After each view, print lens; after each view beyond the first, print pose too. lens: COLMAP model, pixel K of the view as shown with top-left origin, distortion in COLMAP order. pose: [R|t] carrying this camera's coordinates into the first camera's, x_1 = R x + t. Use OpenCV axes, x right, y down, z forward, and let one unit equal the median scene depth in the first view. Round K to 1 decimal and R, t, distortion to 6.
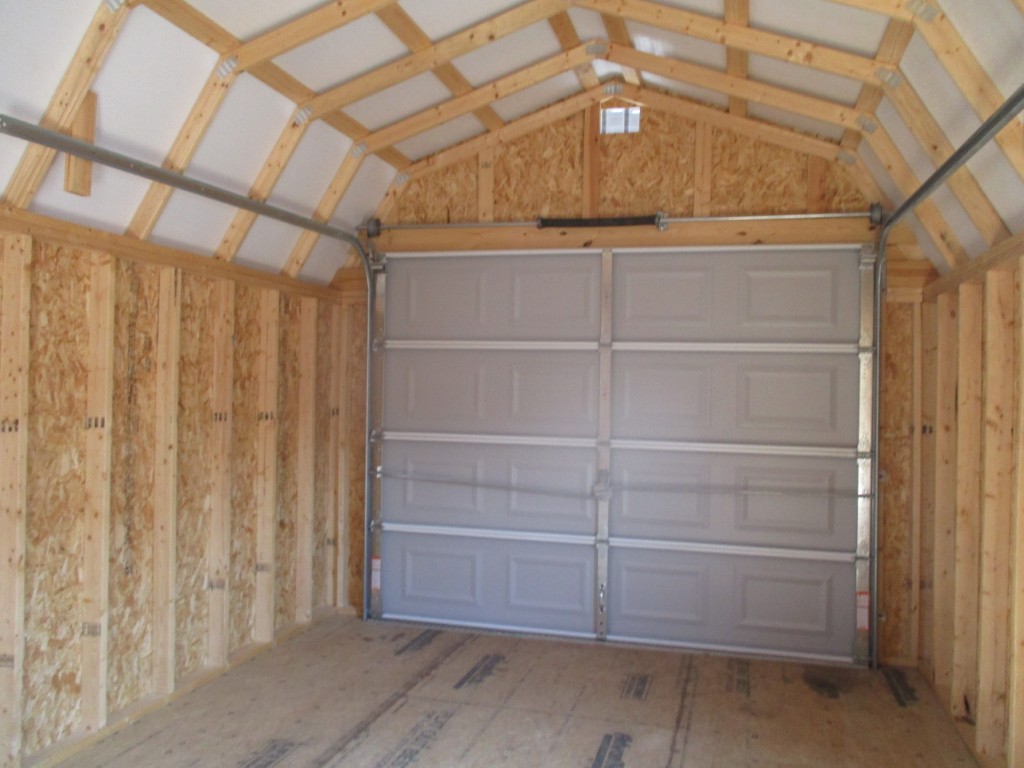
lens RADIAL K [[858.5, 0, 520.3], [0, 858.5, 378.0], [0, 0, 1]] dist [-0.027126, 0.027294]
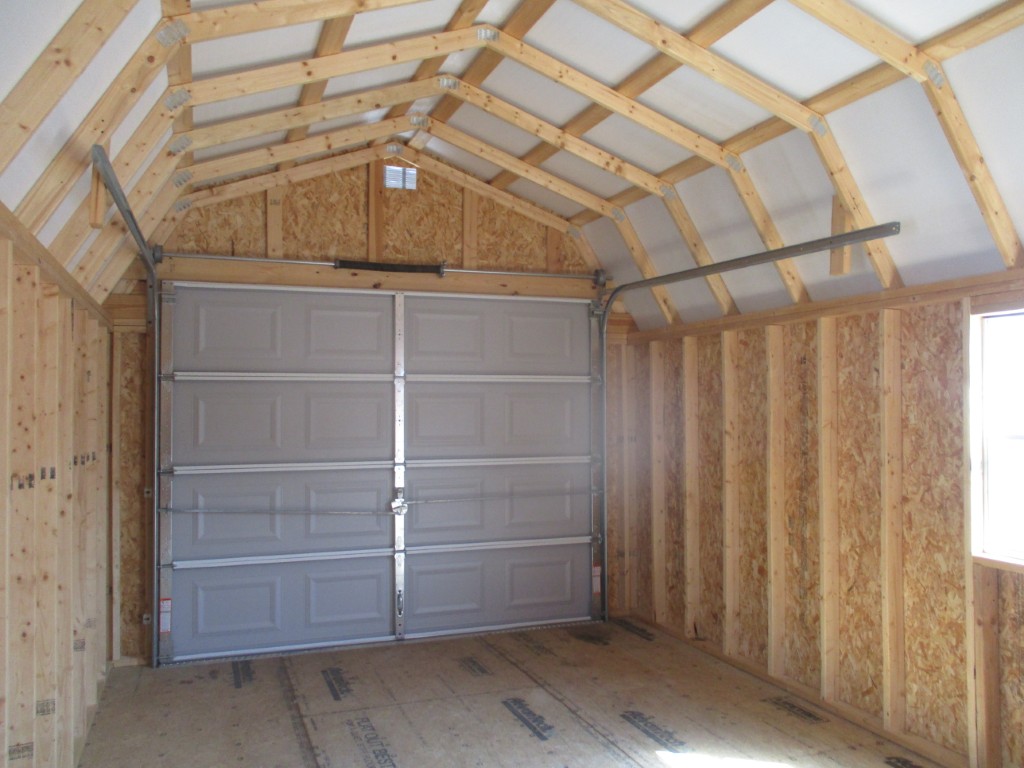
lens RADIAL K [[858.5, 0, 520.3], [0, 858.5, 378.0], [0, 0, 1]] dist [-0.027126, 0.027294]
pose [[0.816192, -0.005035, 0.577758, -0.419745], [0.014914, 0.999812, -0.012356, -0.020253], [-0.577588, 0.018701, 0.816114, -0.011589]]
